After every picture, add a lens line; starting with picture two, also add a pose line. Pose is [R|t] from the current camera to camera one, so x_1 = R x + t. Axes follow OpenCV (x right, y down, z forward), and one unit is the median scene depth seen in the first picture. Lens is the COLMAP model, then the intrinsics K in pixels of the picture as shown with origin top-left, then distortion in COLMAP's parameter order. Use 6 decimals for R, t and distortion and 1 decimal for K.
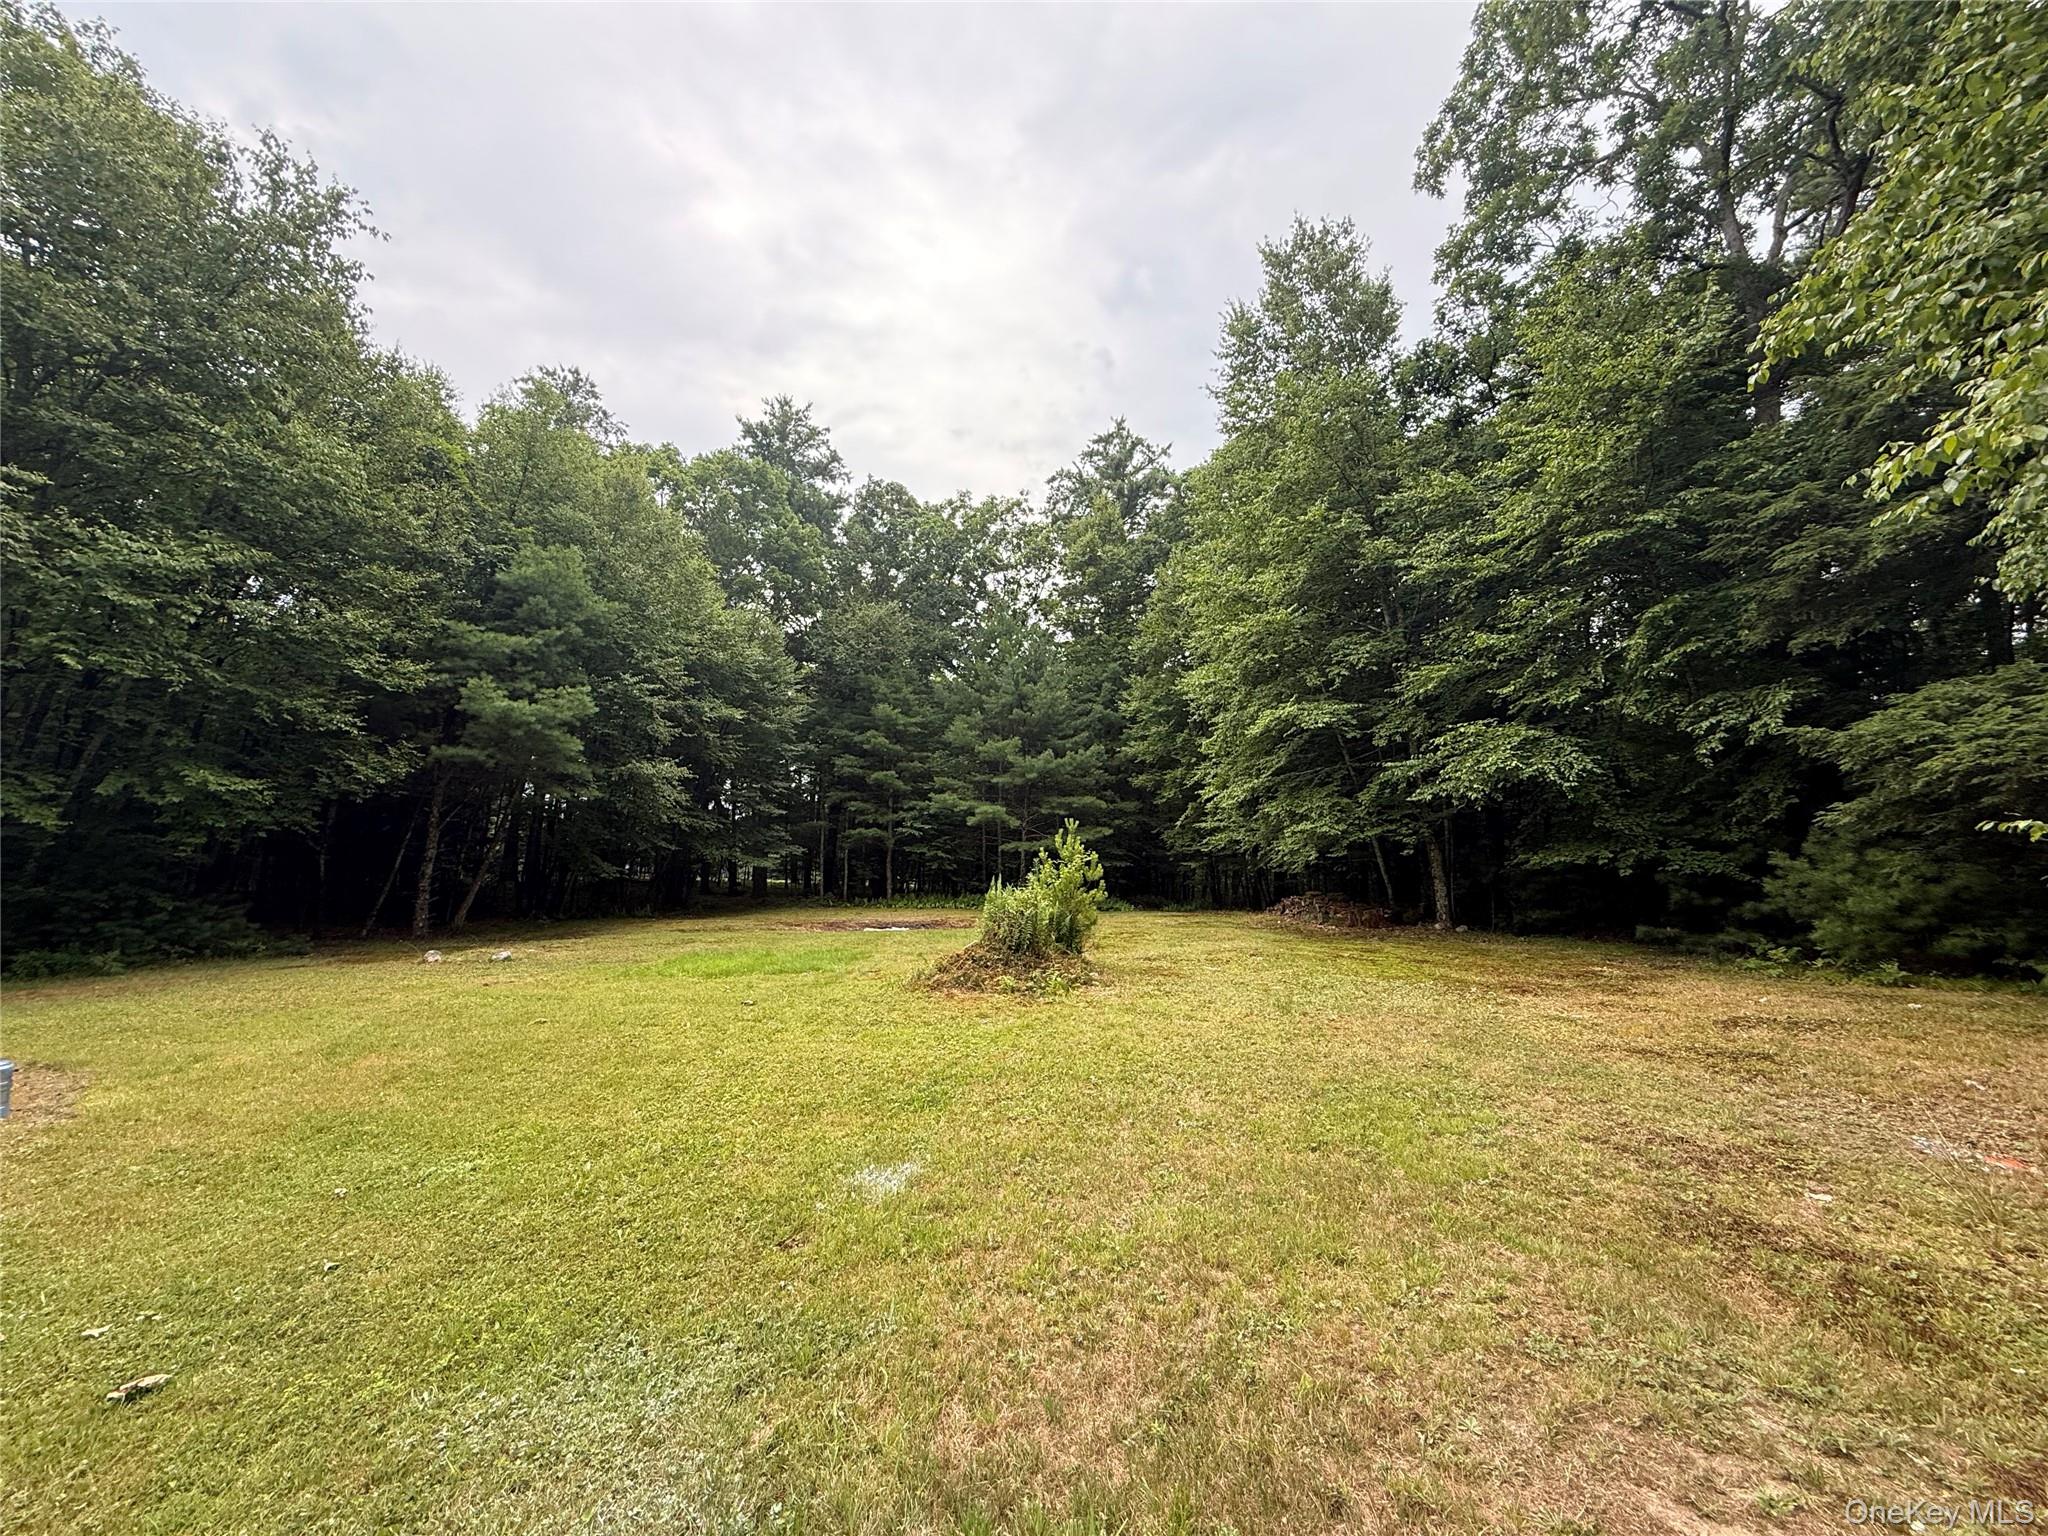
lens RADIAL K [[811.1, 0, 1026.4], [0, 811.1, 764.7], [0, 0, 1]] dist [0.000970, 0.000147]
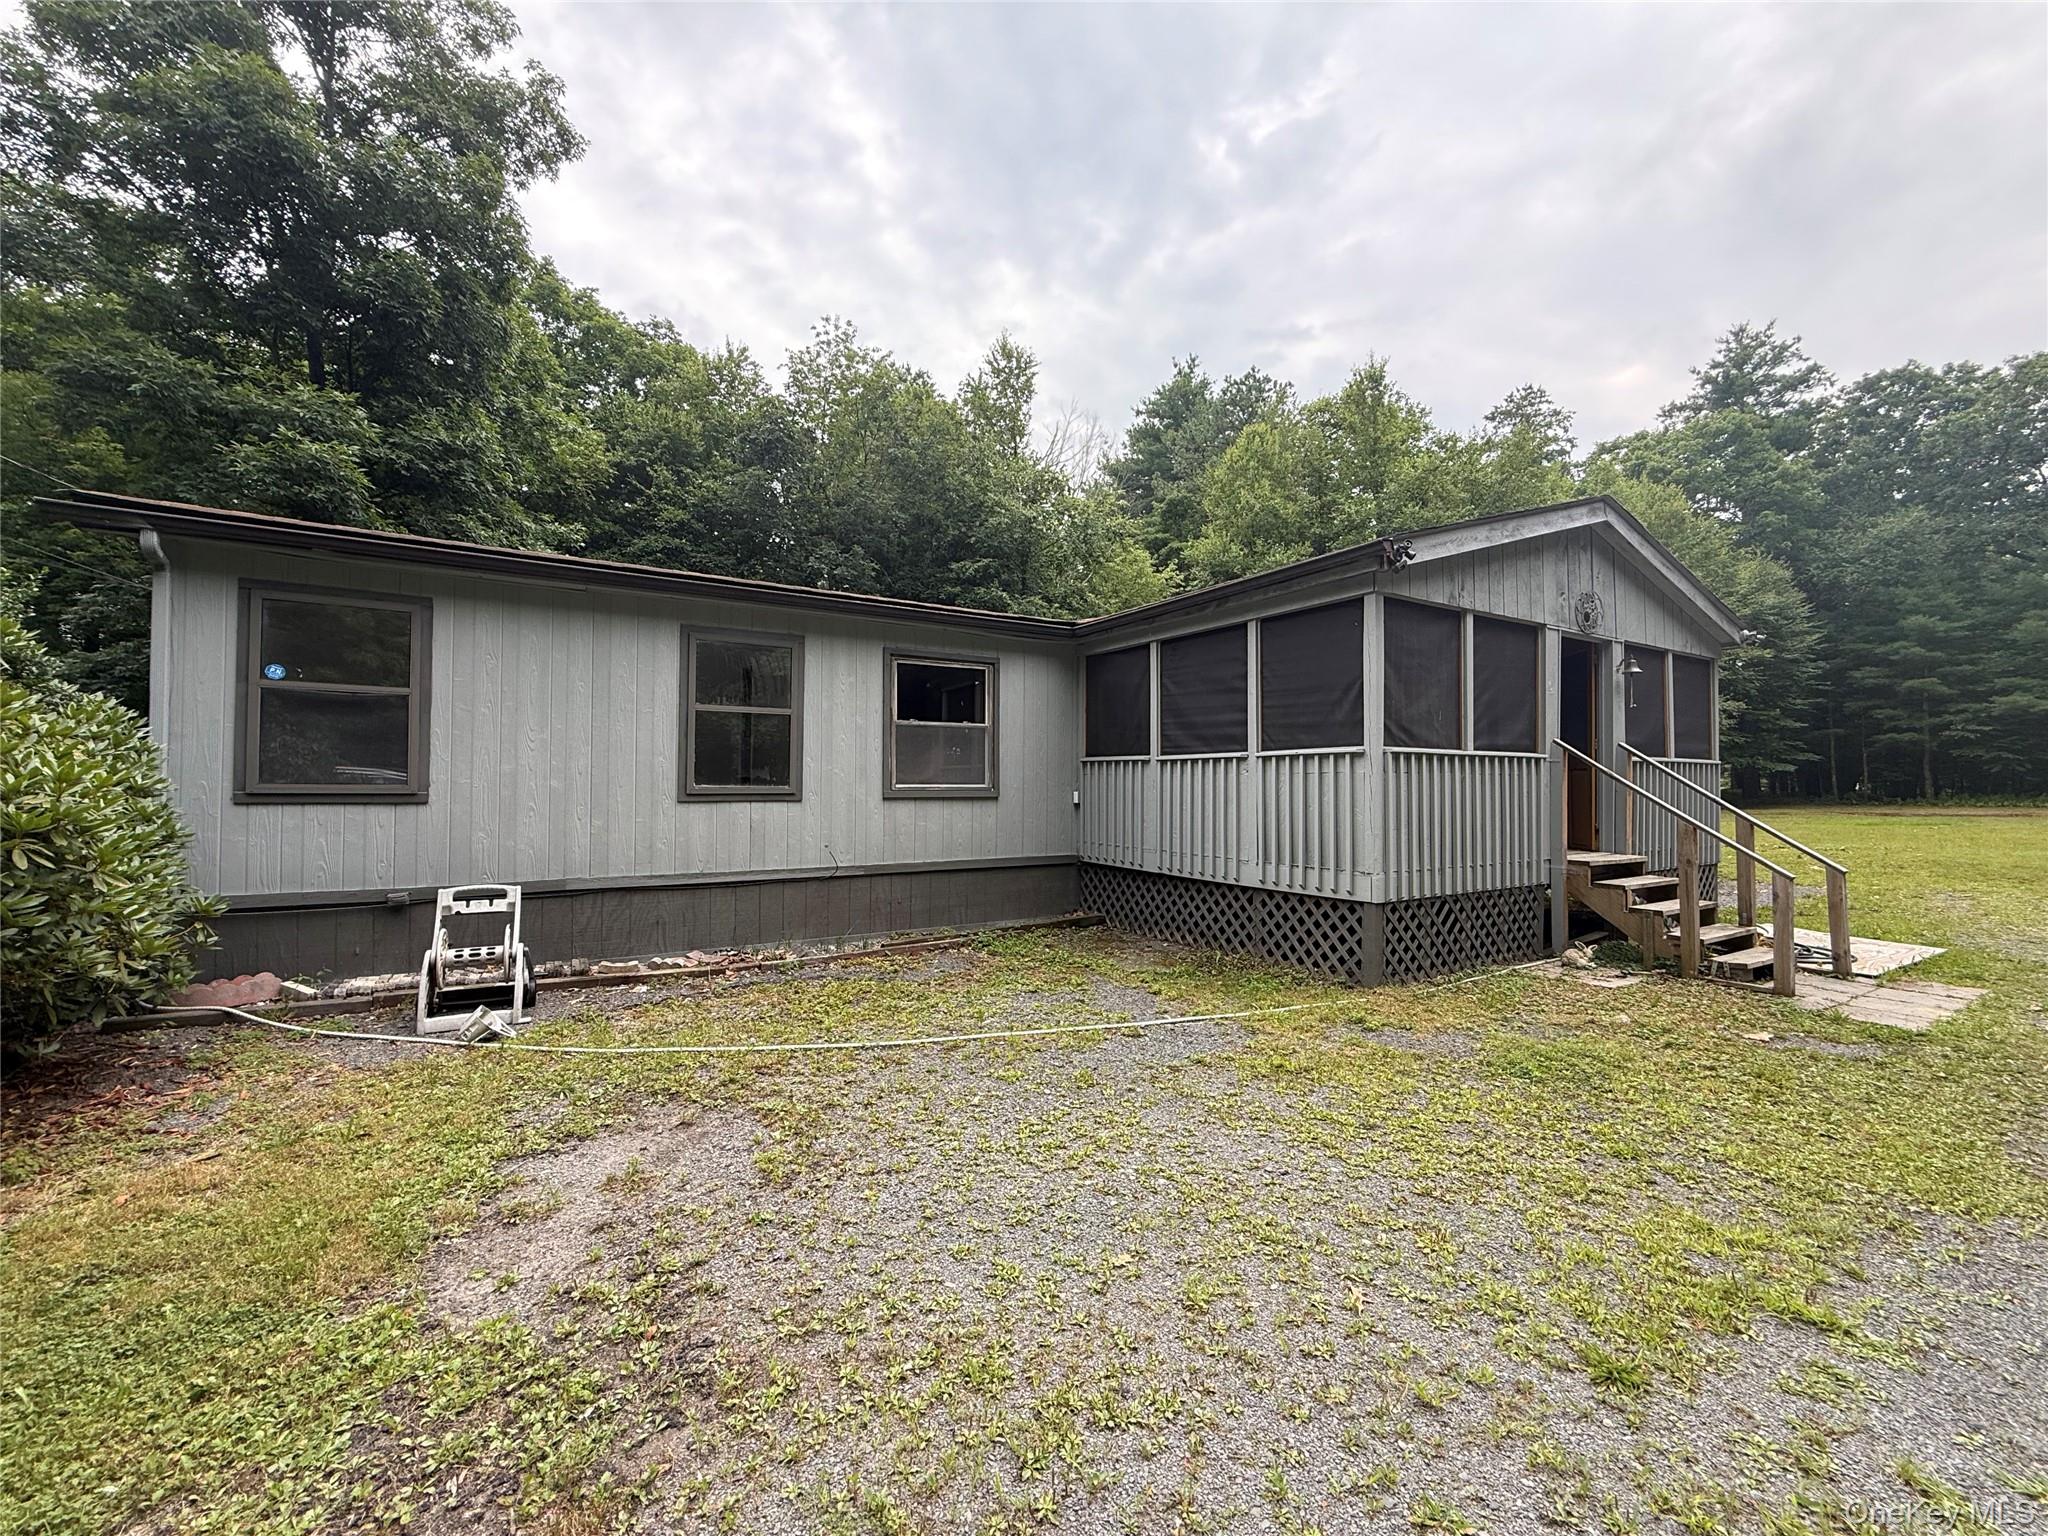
lens RADIAL K [[811.1, 0, 1012.4], [0, 811.1, 763.4], [0, 0, 1]] dist [0.000970, 0.000147]
pose [[0.573023, -0.024424, -0.819175, 0.011093], [0.111932, 0.992522, 0.048705, -0.064729], [0.811860, -0.119601, 0.571471, -0.566146]]
